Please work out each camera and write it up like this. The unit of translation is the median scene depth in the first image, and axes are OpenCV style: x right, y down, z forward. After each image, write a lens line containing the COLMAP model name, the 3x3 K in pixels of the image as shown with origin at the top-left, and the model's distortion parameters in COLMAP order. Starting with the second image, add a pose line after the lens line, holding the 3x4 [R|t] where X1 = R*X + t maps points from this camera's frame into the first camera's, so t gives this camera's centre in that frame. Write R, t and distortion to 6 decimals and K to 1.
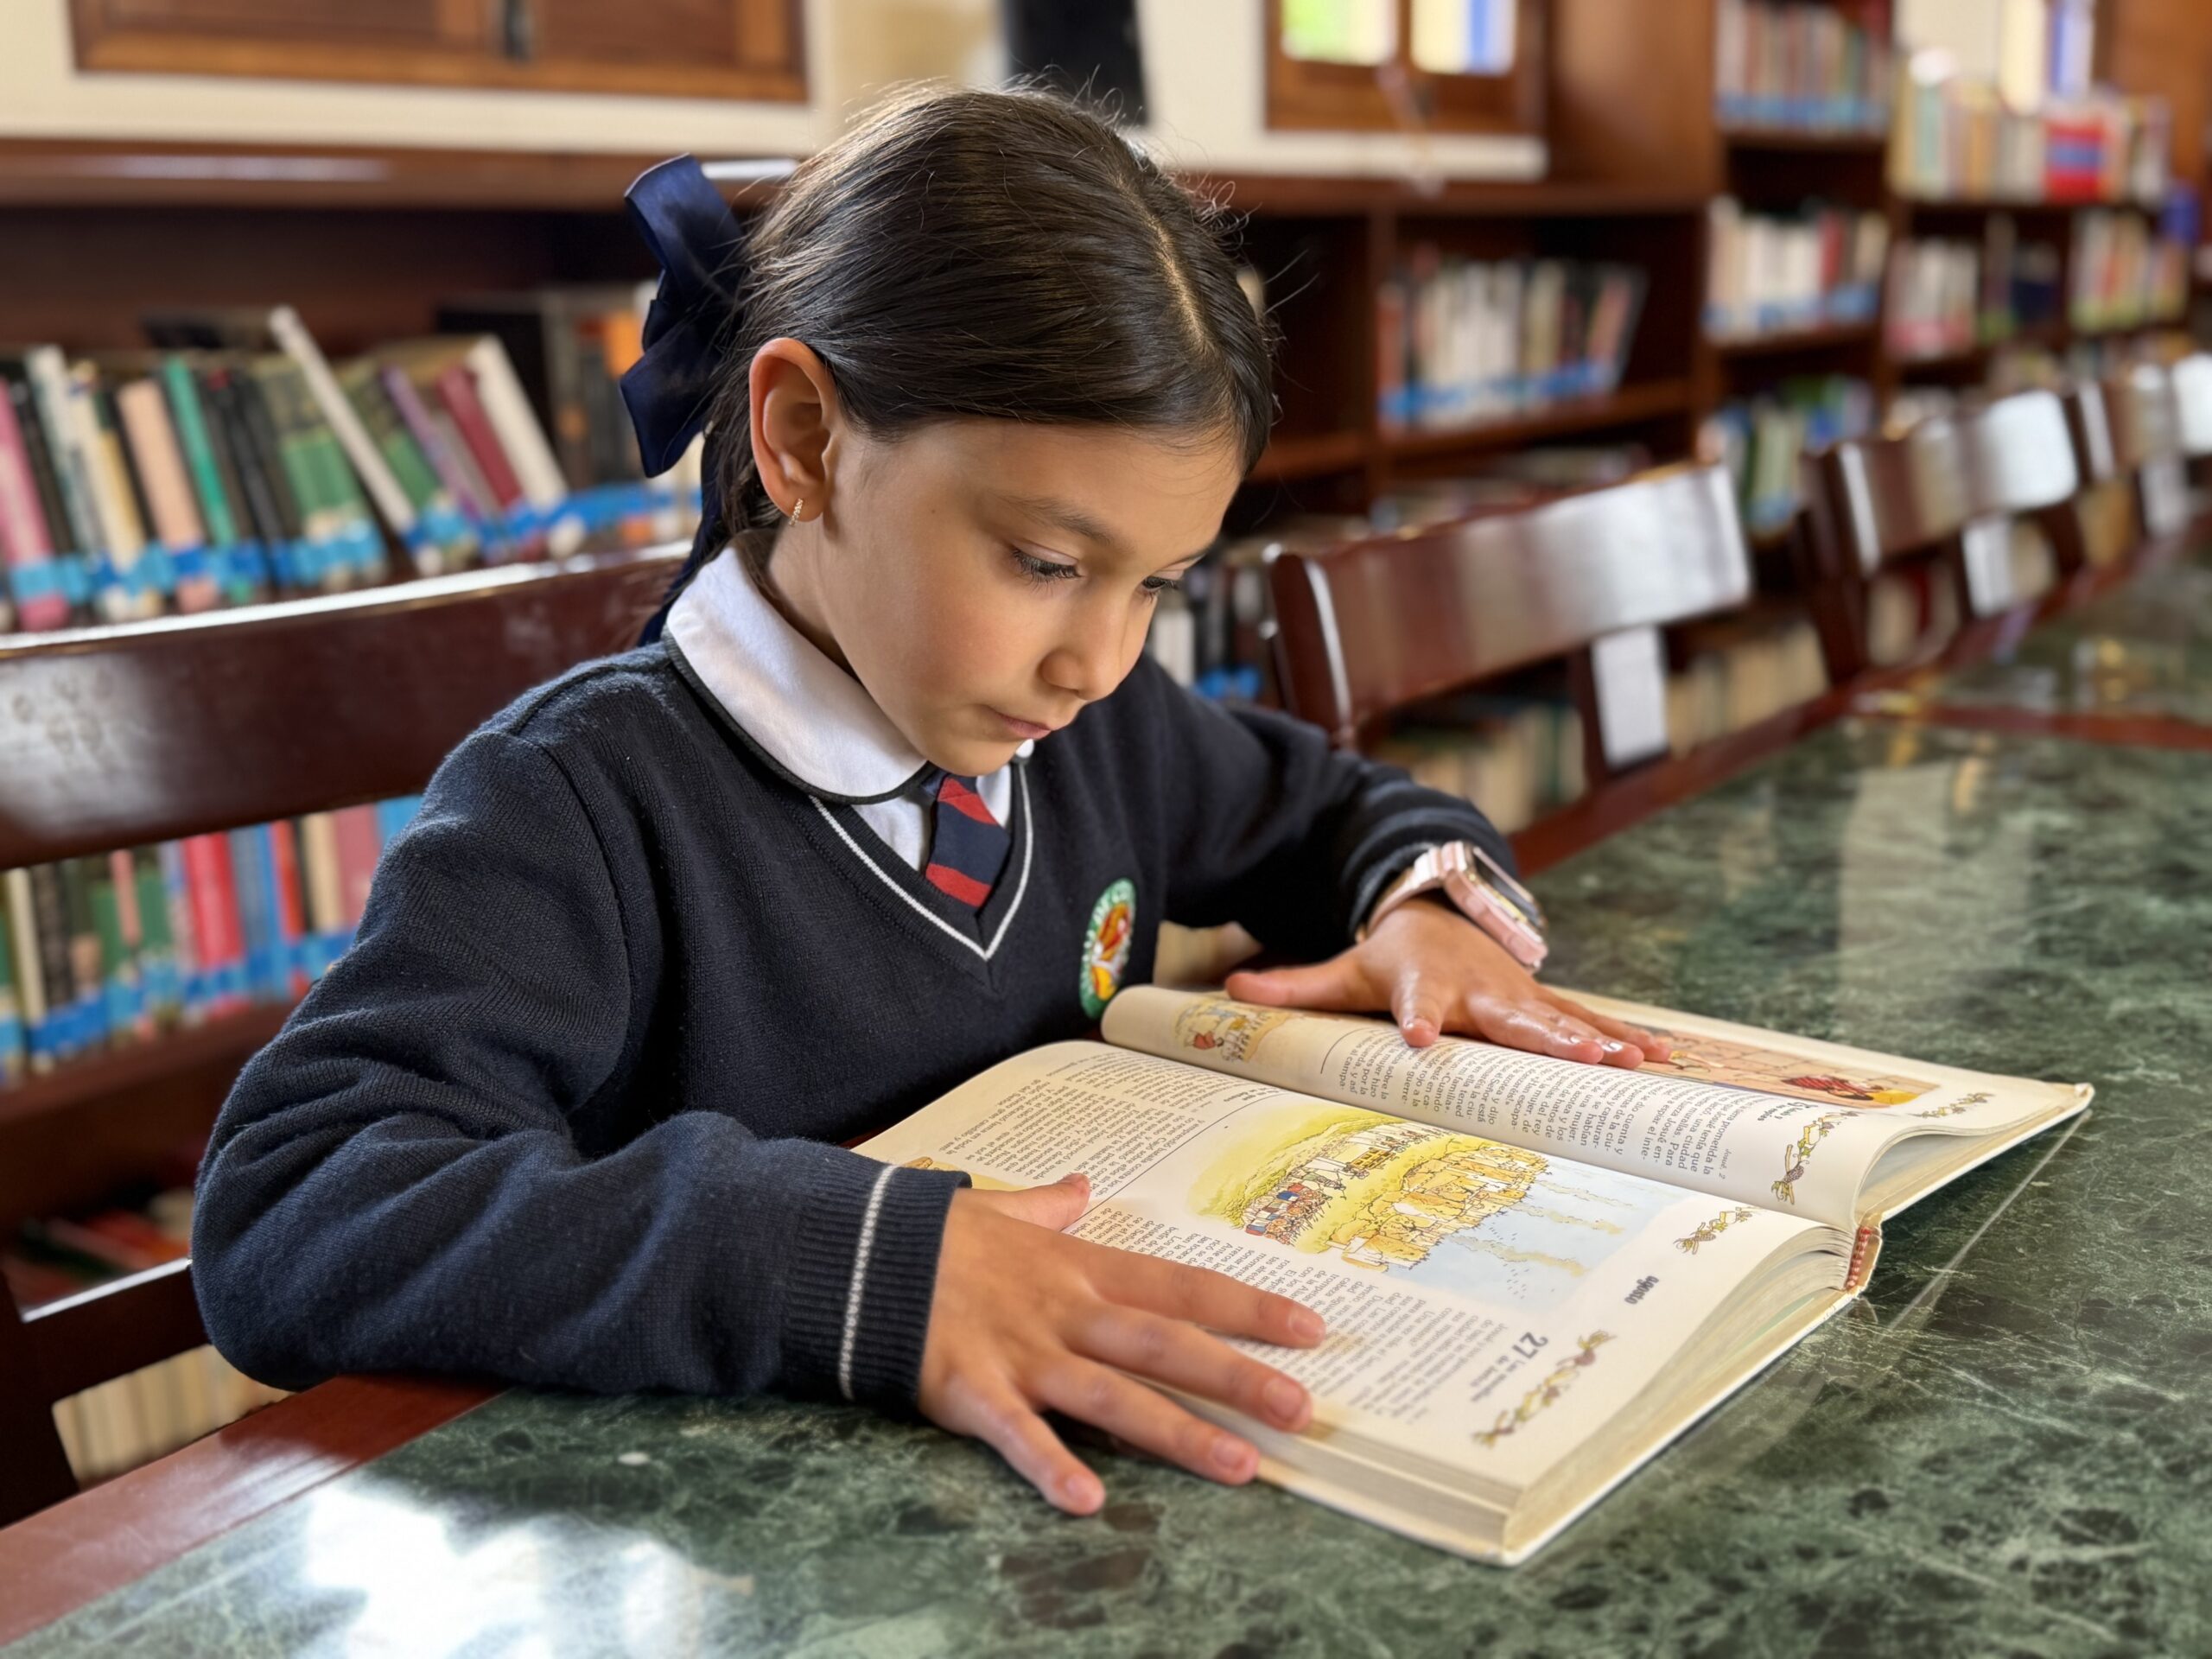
lens RADIAL K [[2334.9, 0, 1106.0], [0, 2334.9, 829.5], [0, 0, 1]] dist [0.015156, 0.012312]
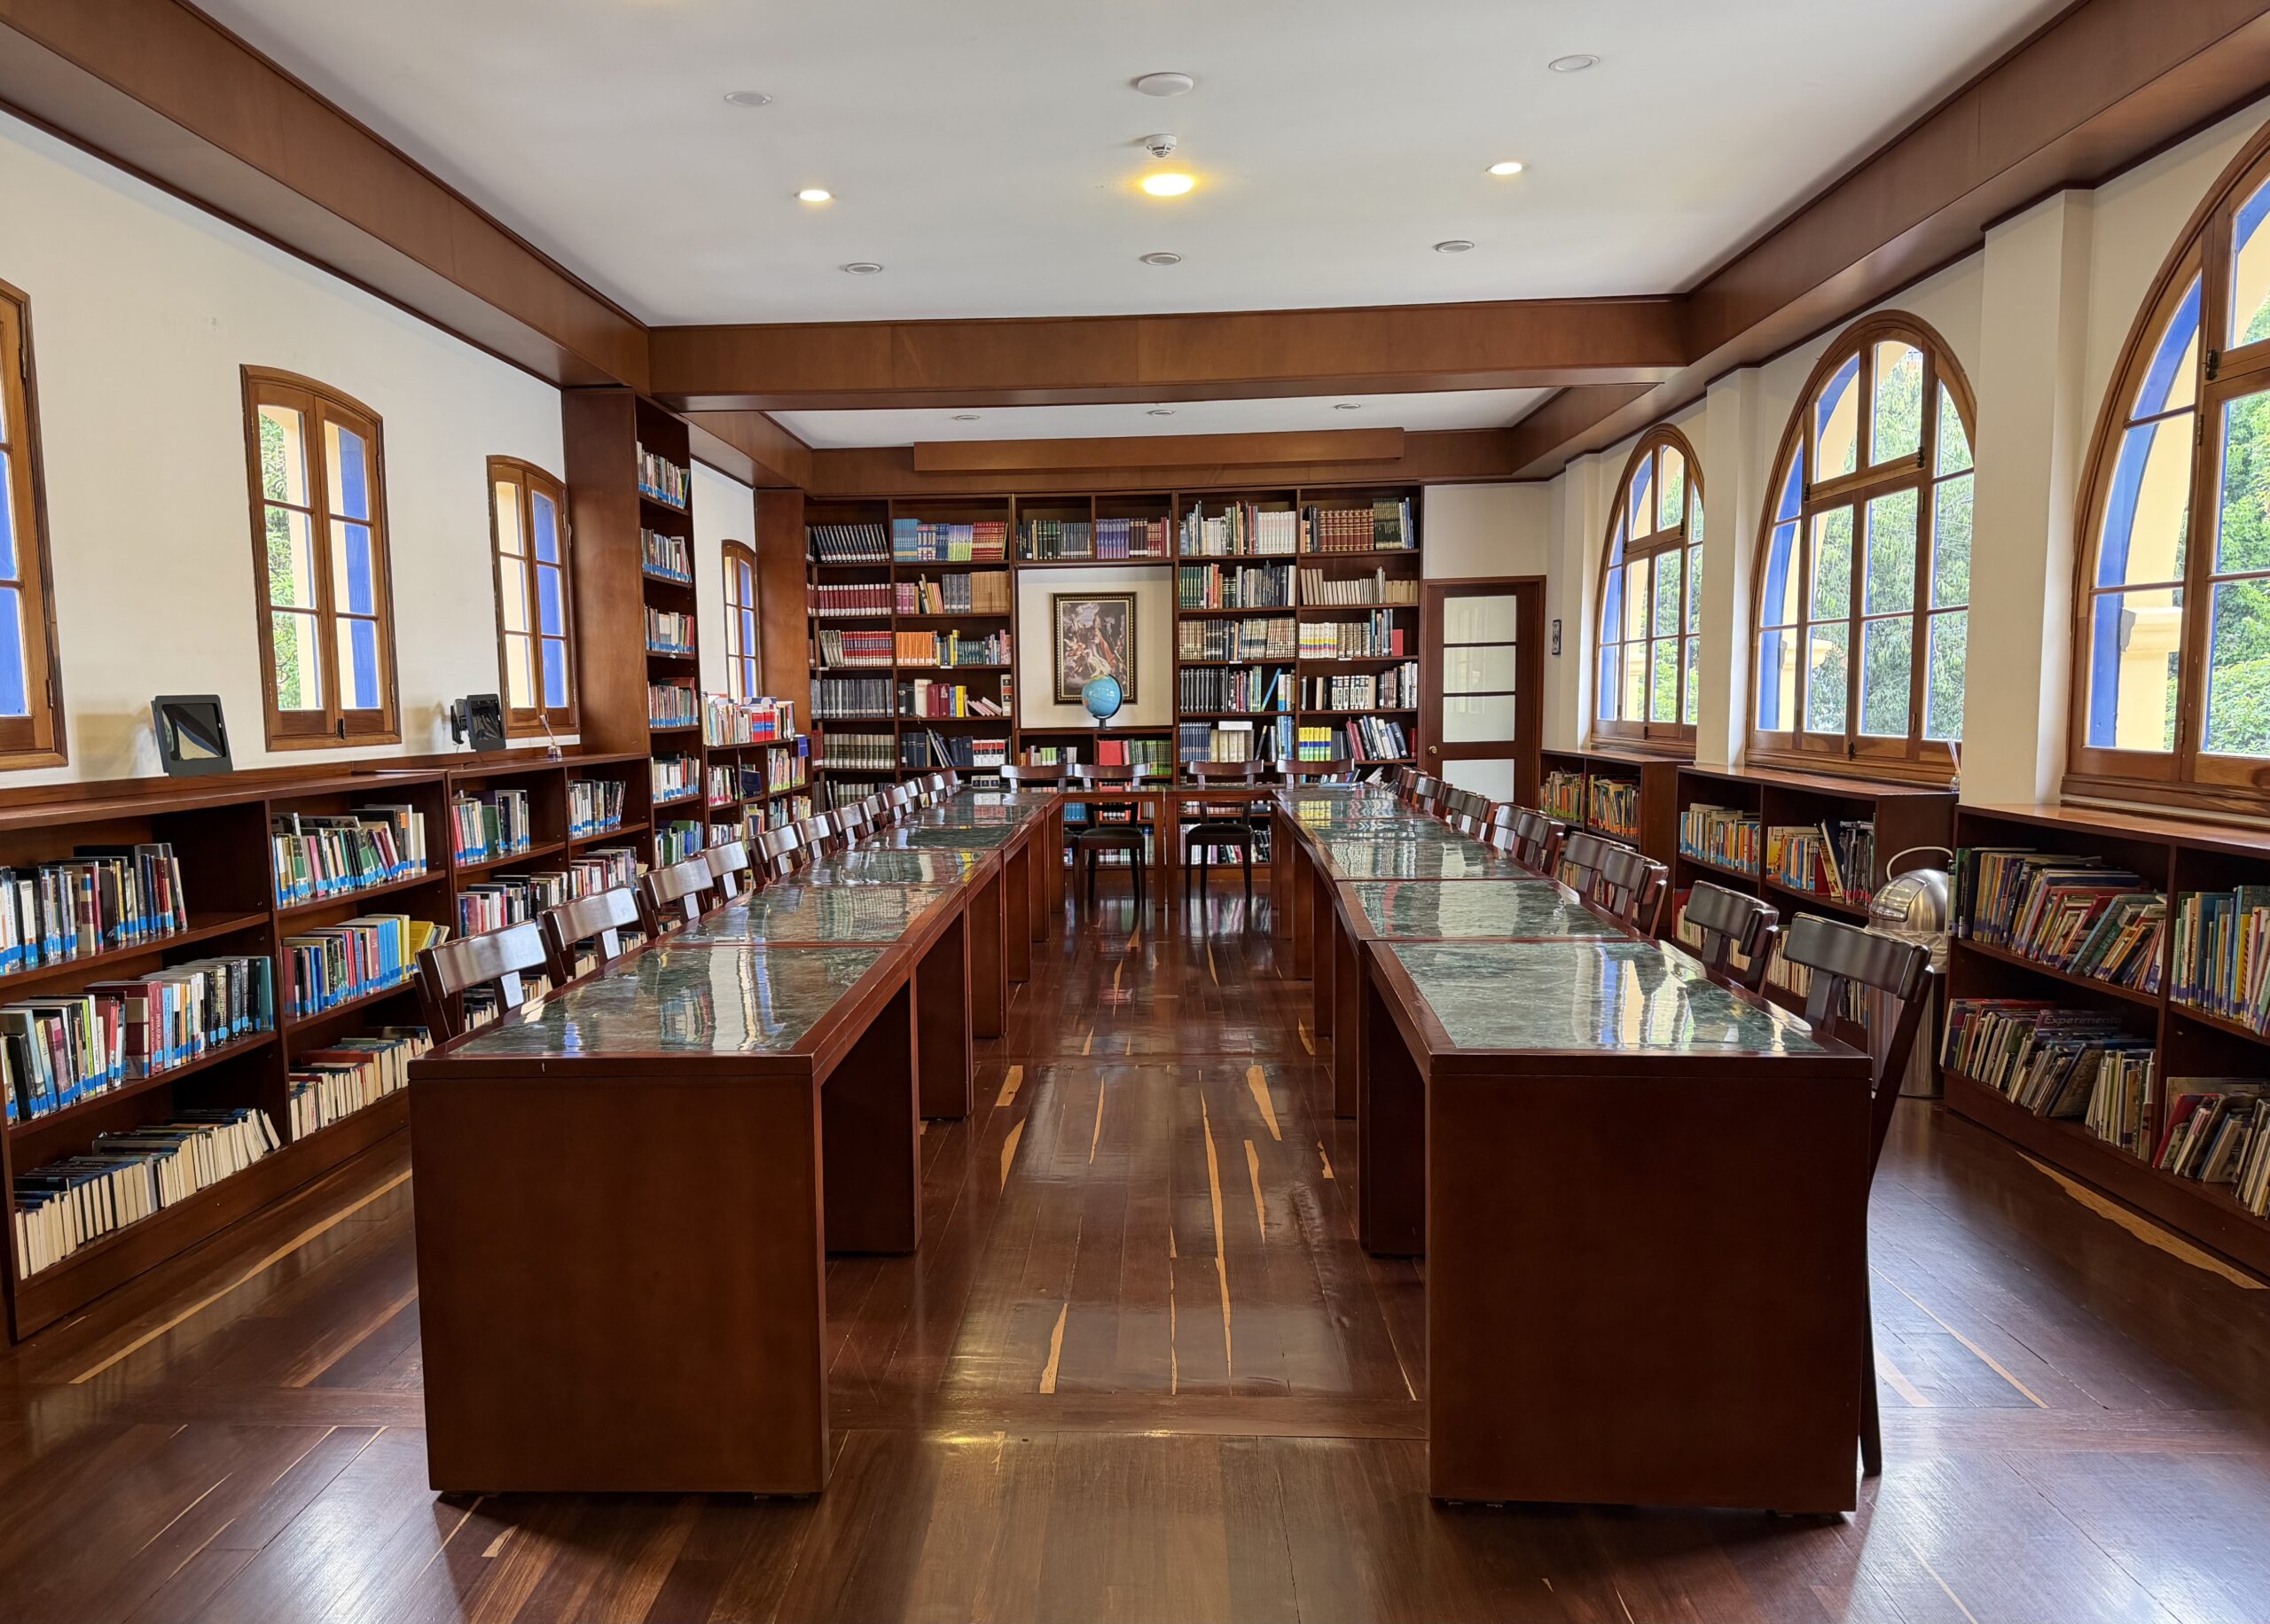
lens RADIAL K [[1729.4, 0, 1030.8], [0, 1729.4, 885.7], [0, 0, 1]] dist [0.132947, -0.280494]
pose [[0.851097, -0.040900, 0.523412, -0.478126], [0.115332, 0.987173, -0.110398, 0.174192], [-0.512183, 0.154326, 0.844897, -1.024382]]
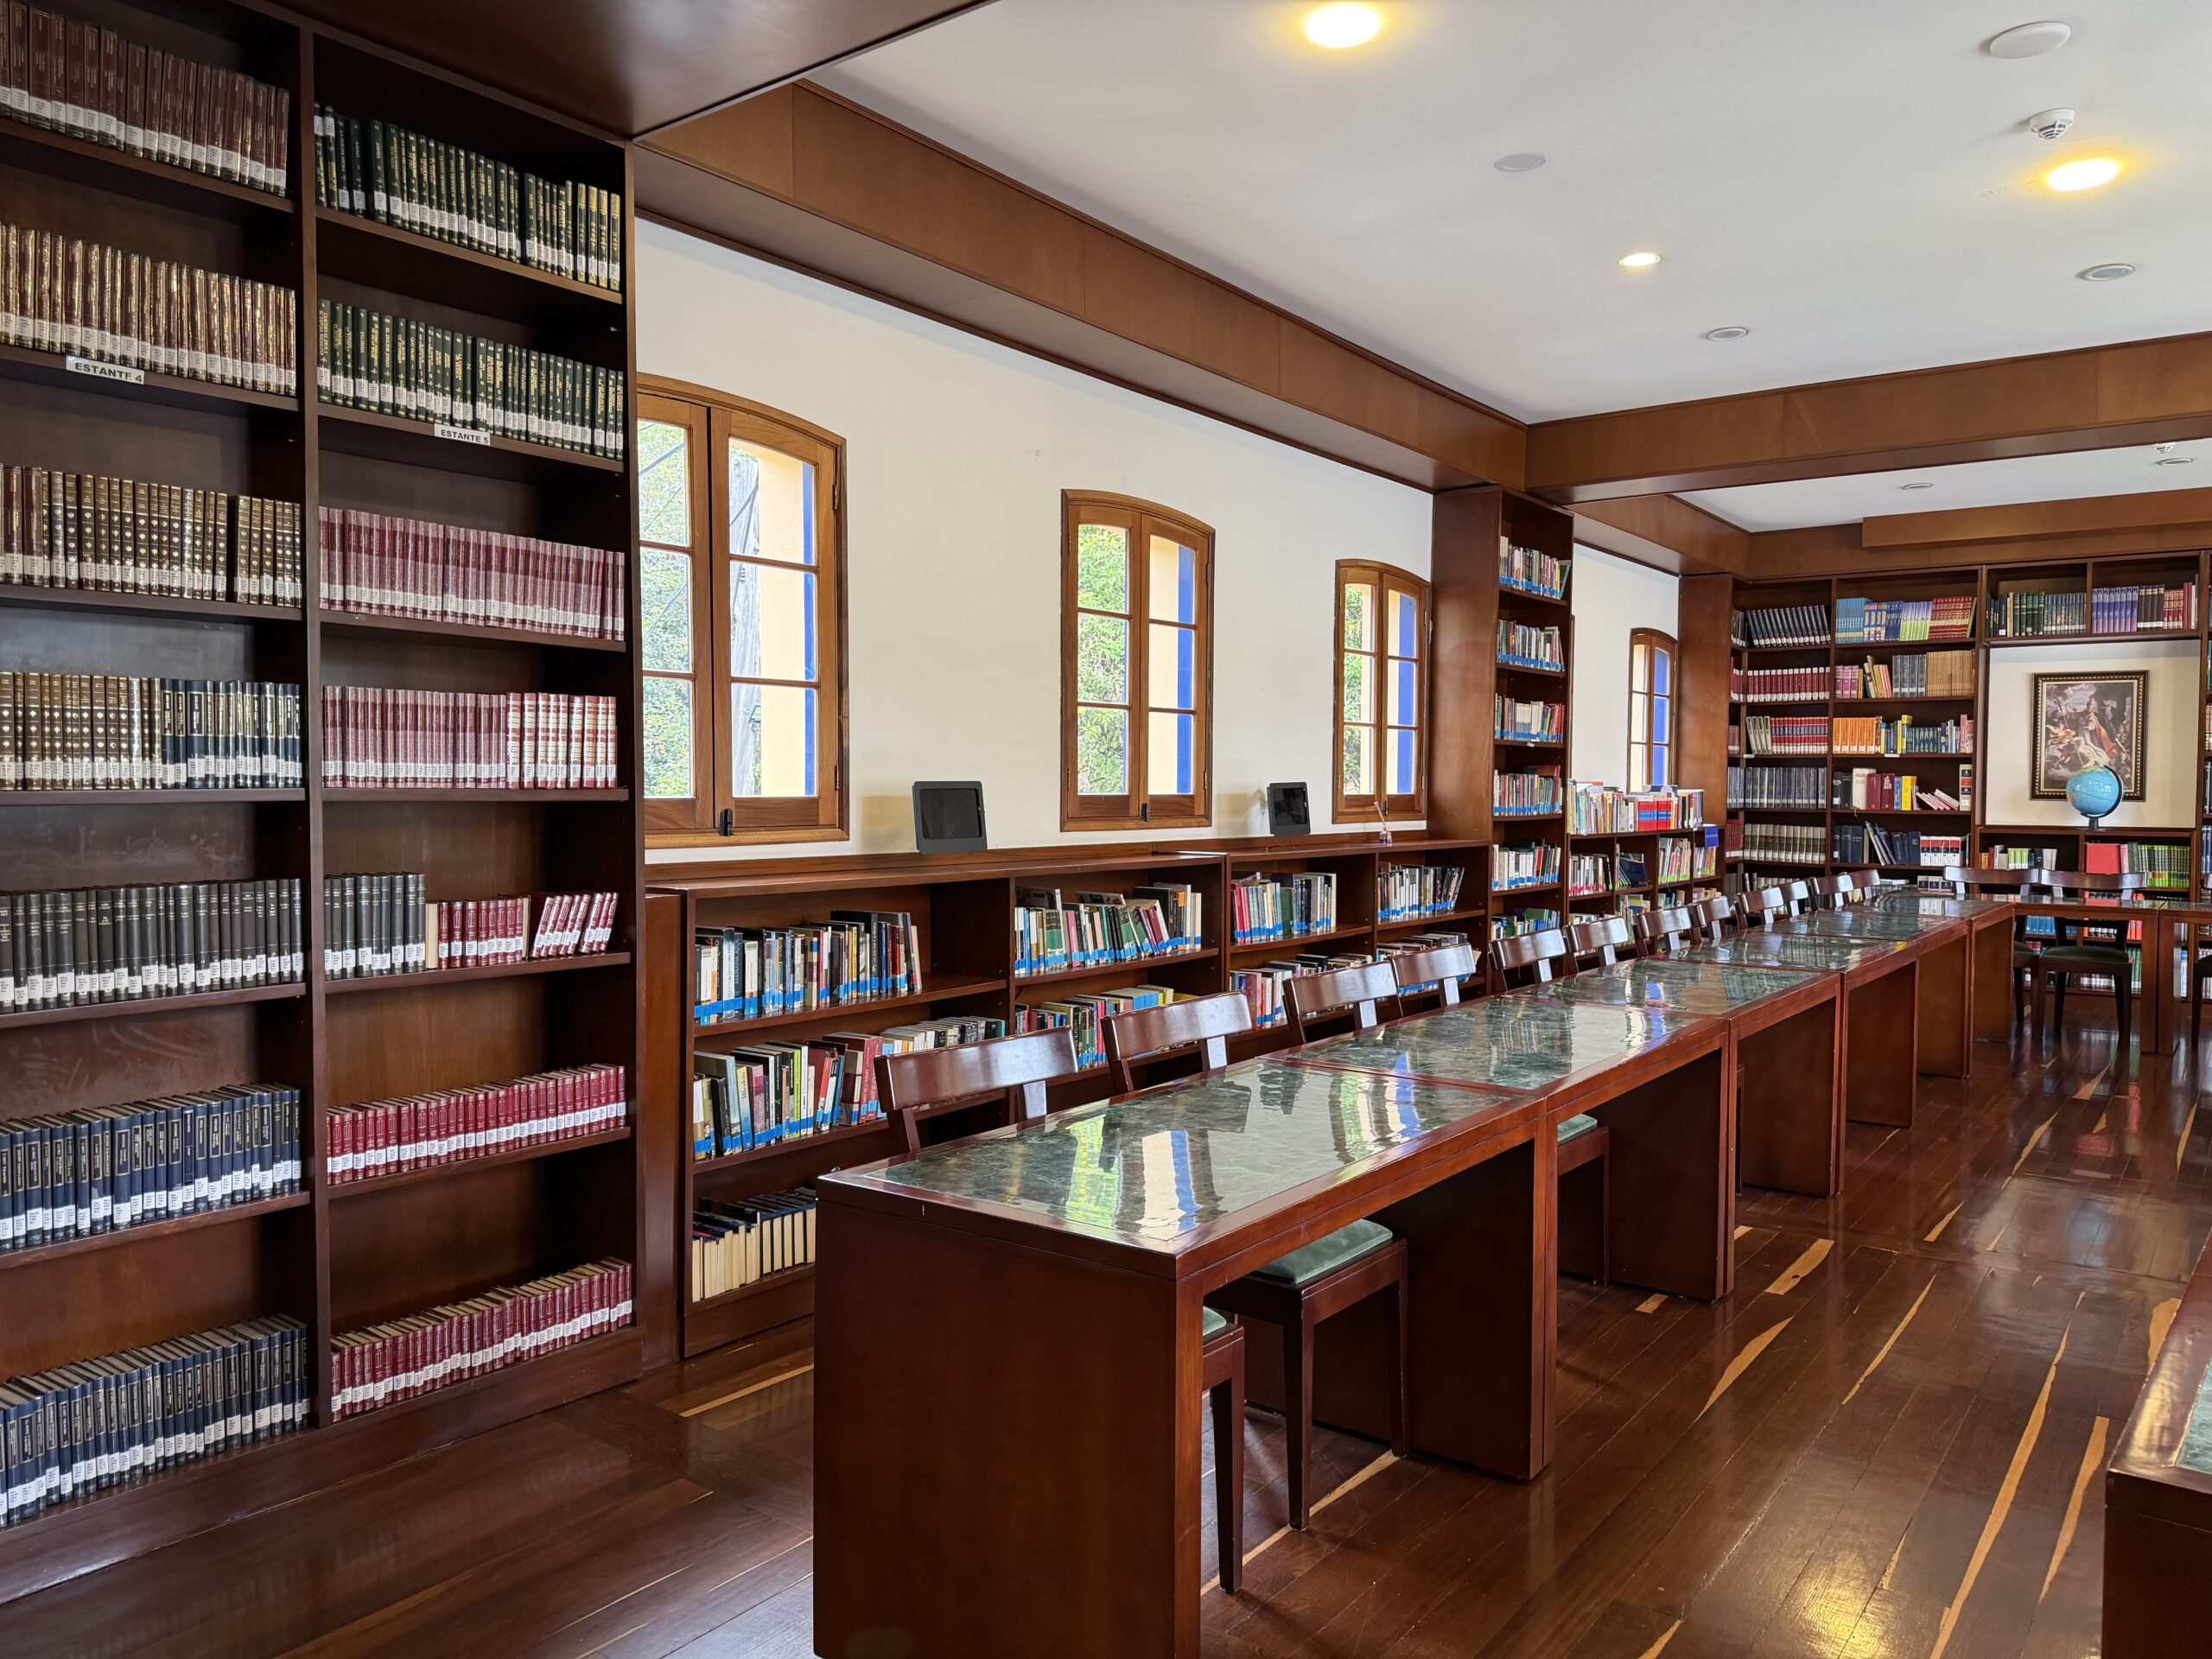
lens RADIAL K [[1528.3, 0, 1106.0], [0, 1528.3, 829.5], [0, 0, 1]] dist [0.115696, -0.148853]
pose [[0.999071, 0.035038, -0.025091, -0.164928], [-0.039447, 0.977965, -0.205010, 0.115250], [0.017355, 0.205809, 0.978438, -0.864872]]
